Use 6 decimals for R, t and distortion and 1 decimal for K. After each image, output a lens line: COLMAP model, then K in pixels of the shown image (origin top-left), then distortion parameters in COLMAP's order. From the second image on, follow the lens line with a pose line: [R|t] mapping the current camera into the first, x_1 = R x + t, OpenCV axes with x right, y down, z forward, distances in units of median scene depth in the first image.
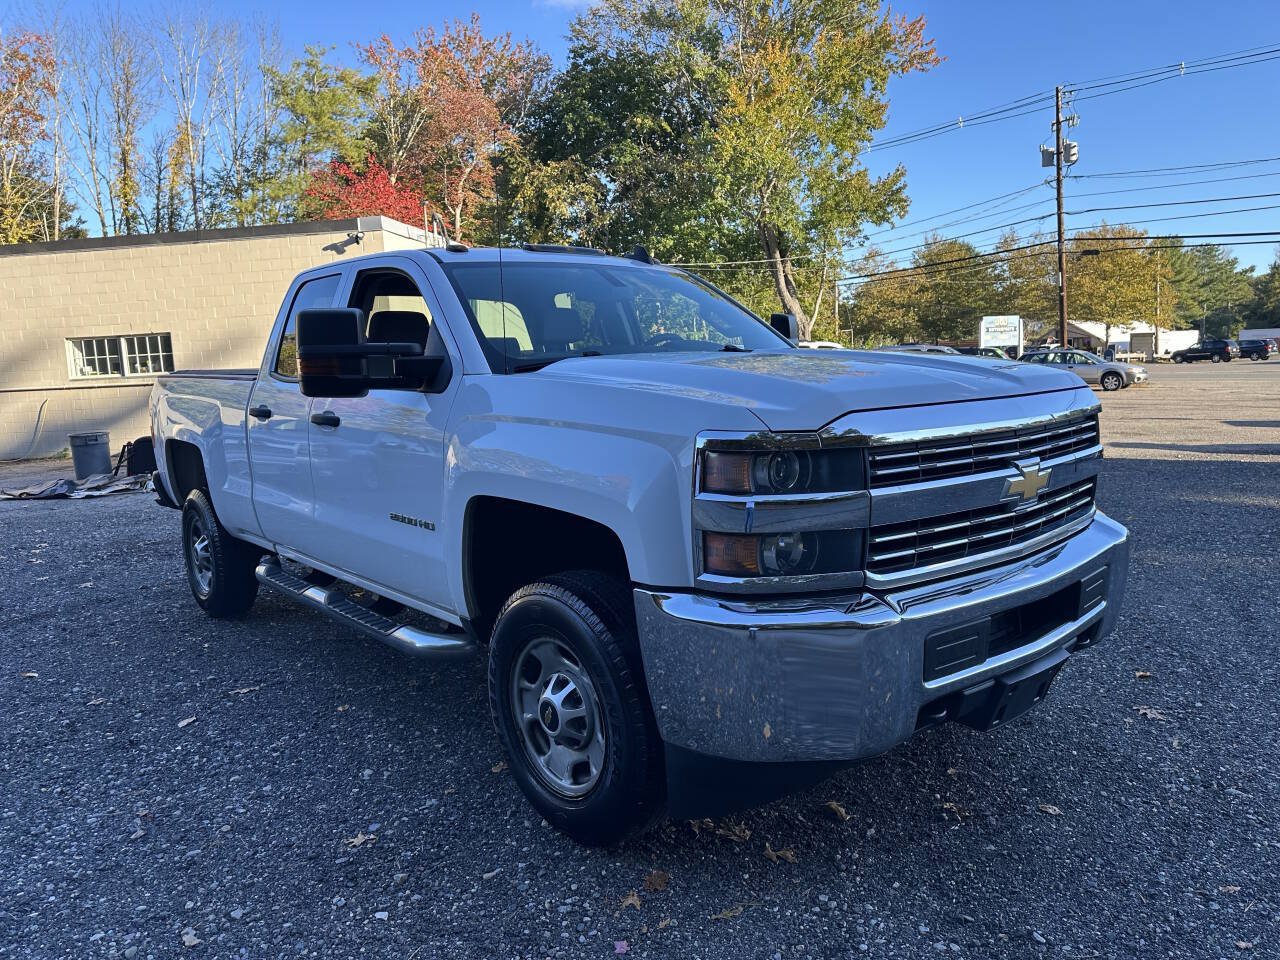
lens RADIAL K [[895.8, 0, 640.6], [0, 895.8, 487.9], [0, 0, 1]] dist [0.019736, -0.022044]
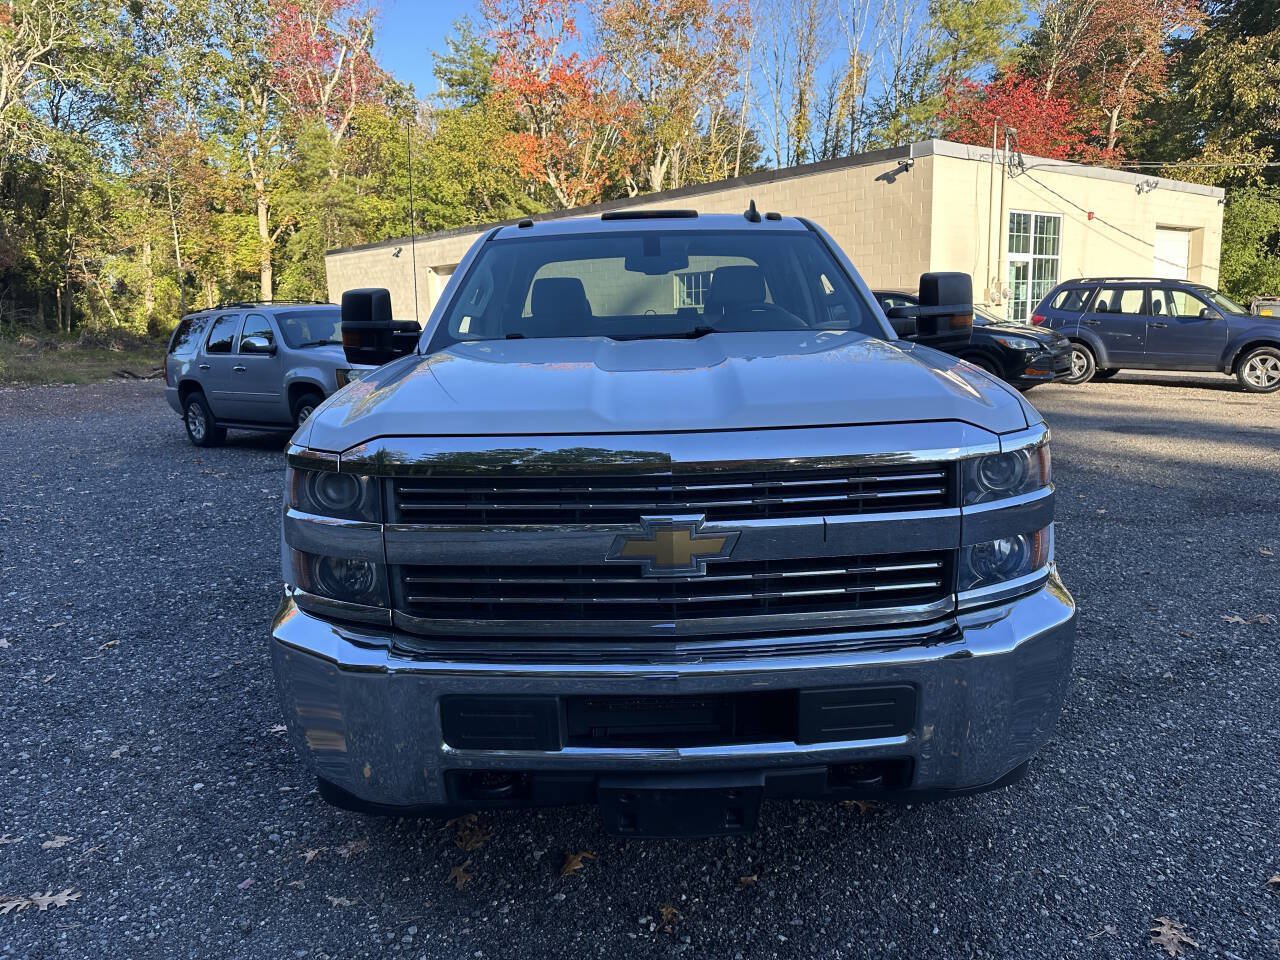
lens RADIAL K [[919.0, 0, 681.2], [0, 919.0, 477.8], [0, 0, 1]] dist [-0.005363, -0.004124]
pose [[0.789435, 0.120474, -0.601895, 0.050765], [-0.078091, 0.992295, 0.096193, -0.007821], [0.608847, -0.028936, 0.792760, 0.022266]]
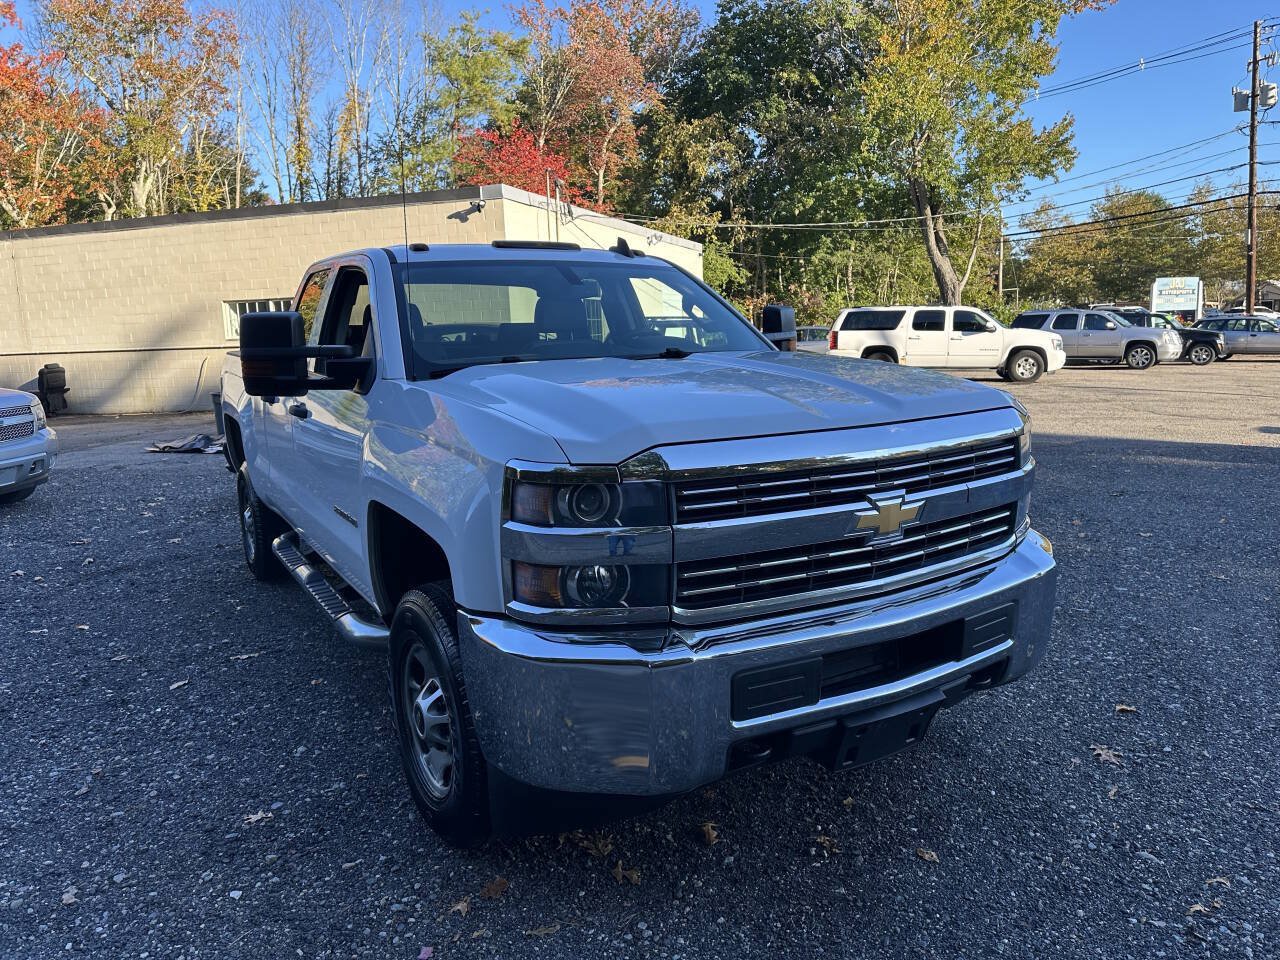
lens RADIAL K [[892.2, 0, 643.7], [0, 892.2, 481.1], [0, 0, 1]] dist [0.035200, -0.040864]
pose [[0.986621, 0.037767, -0.158593, 0.018291], [-0.031669, 0.998665, 0.040801, -0.004180], [0.159922, -0.035232, 0.986501, 0.001677]]
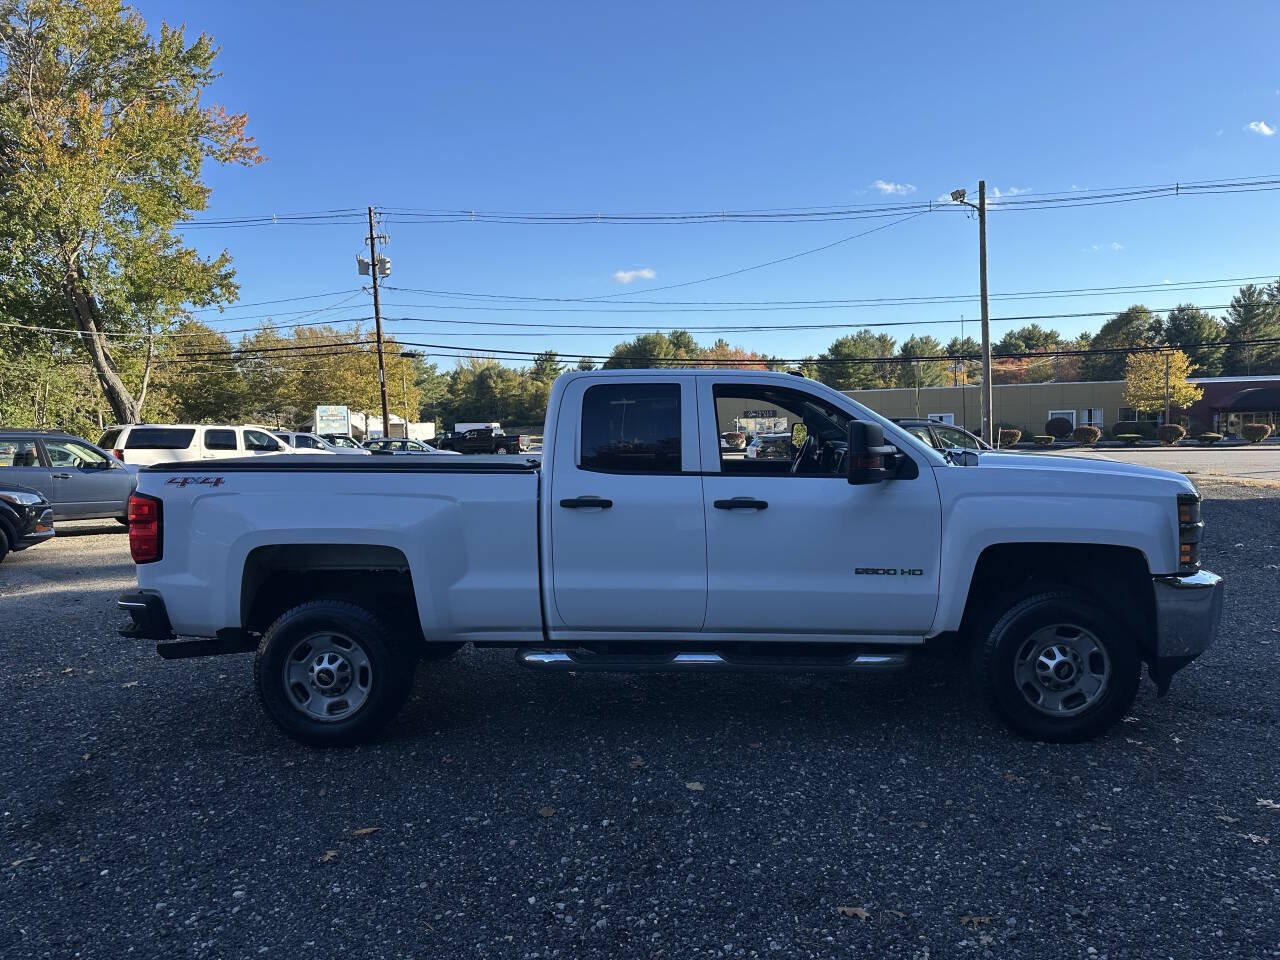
lens RADIAL K [[880.2, 0, 637.0], [0, 880.2, 485.0], [0, 0, 1]] dist [0.077370, -0.099234]
pose [[0.695113, -0.021326, 0.718584, -0.110110], [0.090487, 0.994206, -0.058026, -0.003825], [-0.713183, 0.105357, 0.693015, 0.022507]]
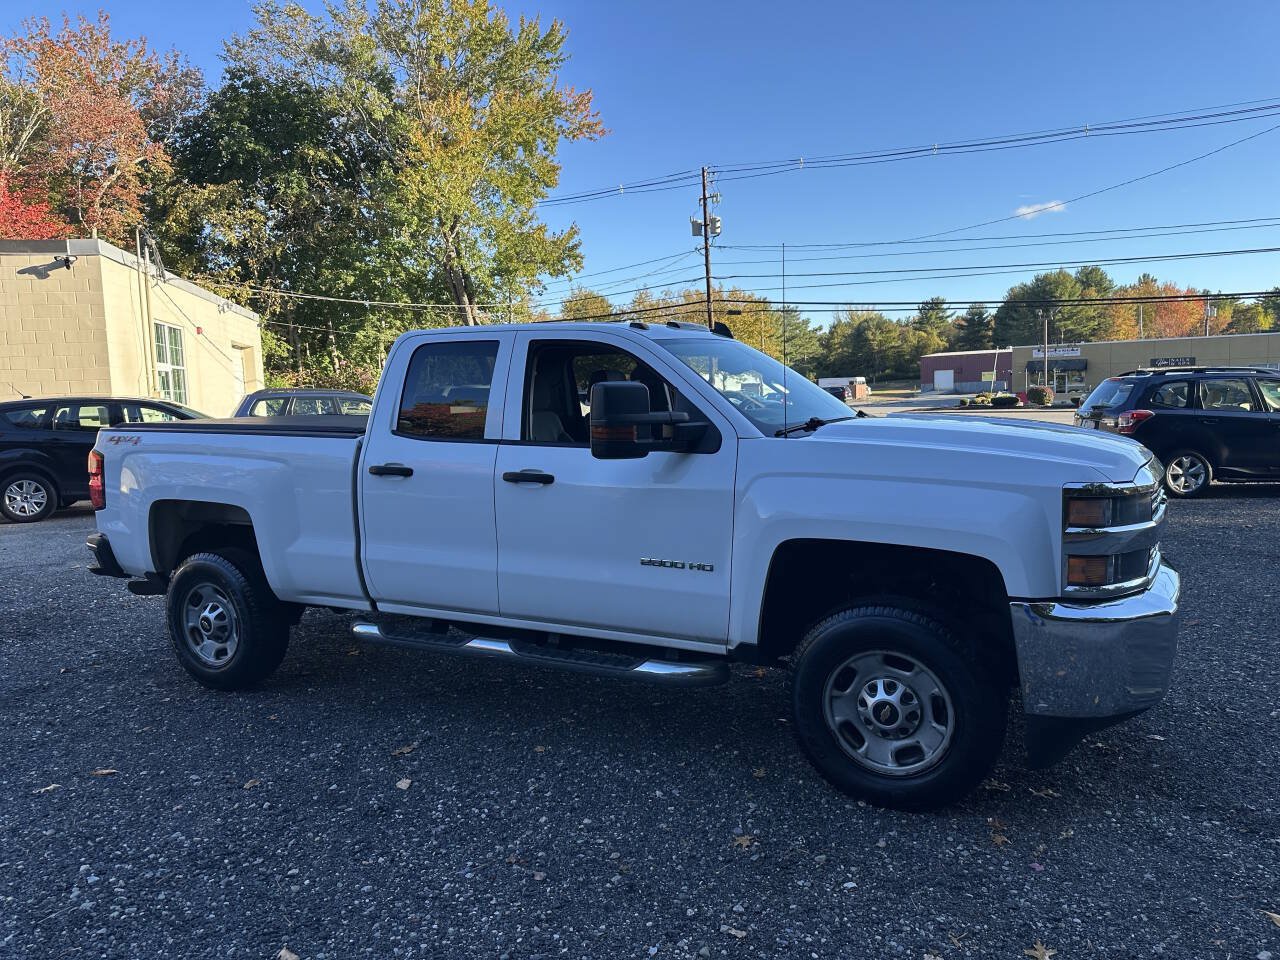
lens RADIAL K [[880.2, 0, 637.0], [0, 880.2, 485.0], [0, 0, 1]] dist [0.077370, -0.099234]
pose [[0.926071, -0.026340, 0.376430, -0.052575], [0.043076, 0.998419, -0.036112, -0.001964], [-0.374884, 0.049657, 0.925741, -0.002134]]
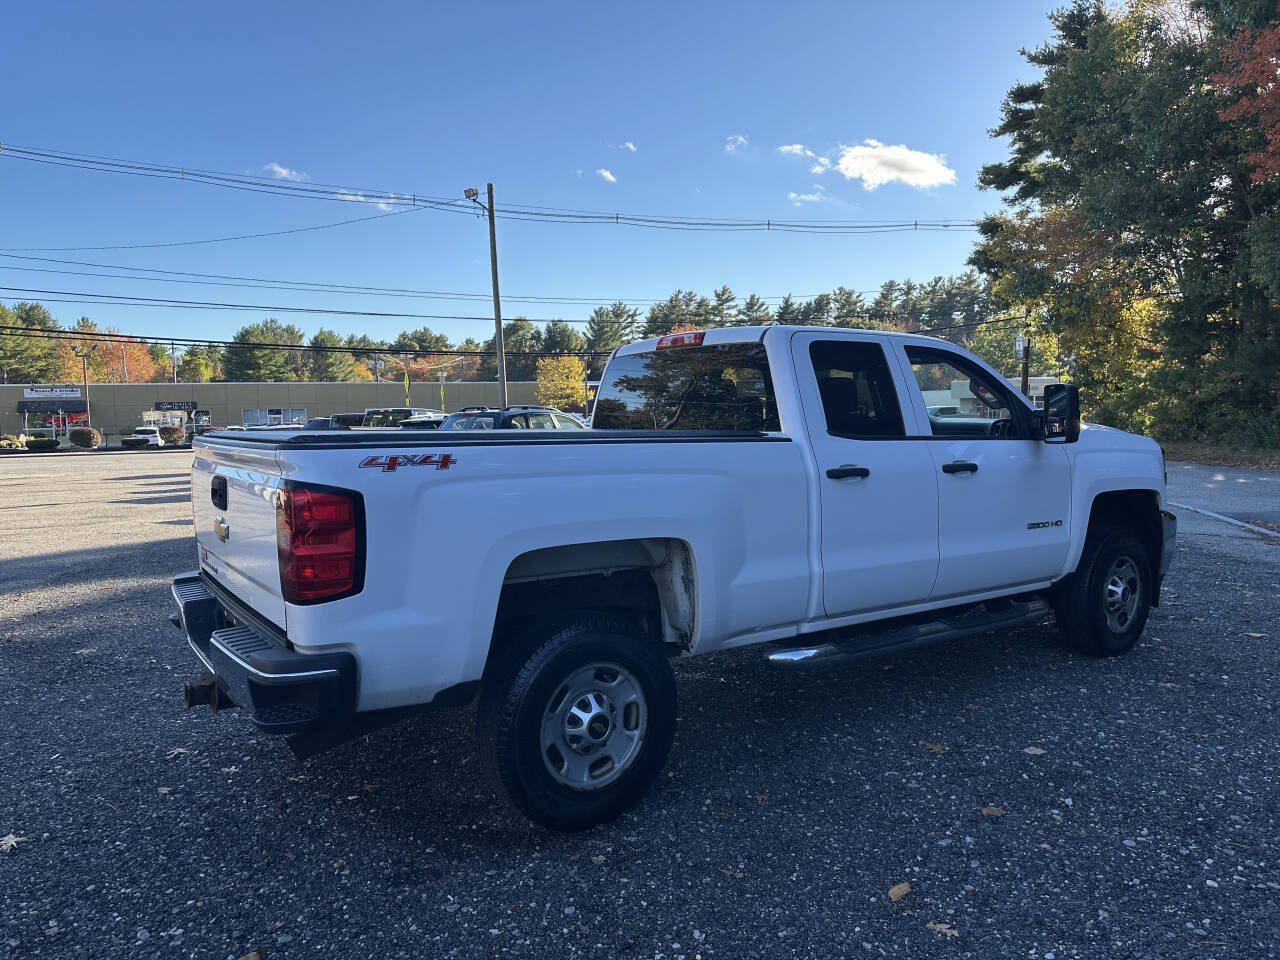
lens RADIAL K [[880.2, 0, 637.0], [0, 880.2, 485.0], [0, 0, 1]] dist [0.077370, -0.099234]
pose [[0.116985, -0.043792, 0.992168, -0.133831], [0.146572, 0.988849, 0.026364, -0.012501], [-0.982258, 0.142340, 0.122099, 0.108212]]
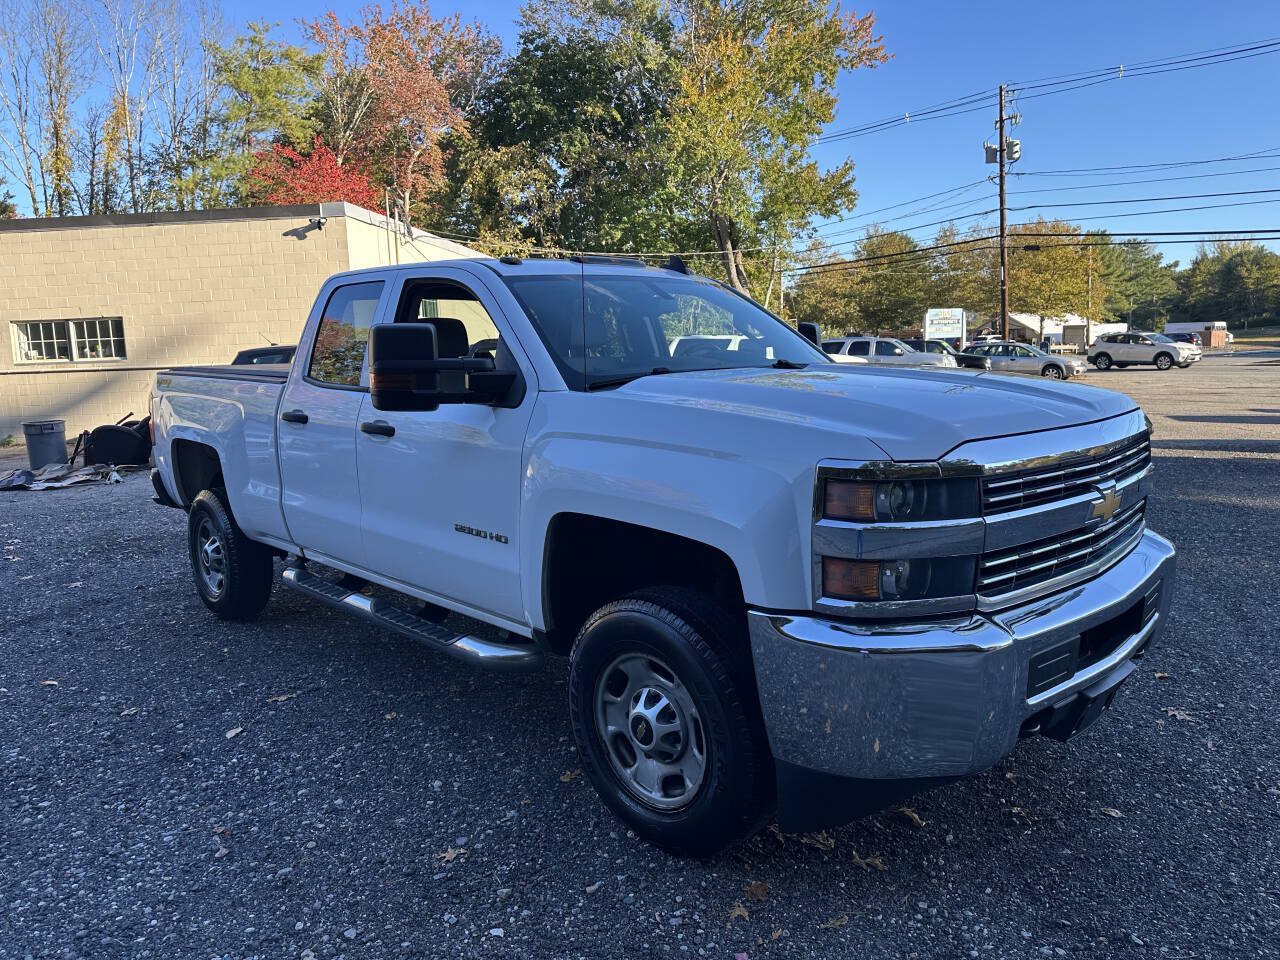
lens RADIAL K [[893.6, 0, 632.5], [0, 893.6, 477.0], [0, 0, 1]] dist [0.026353, -0.027798]
pose [[0.998481, 0.003514, 0.054979, -0.010154], [-0.003736, 0.999985, 0.003926, -0.002276], [-0.054964, -0.004126, 0.998480, -0.001021]]
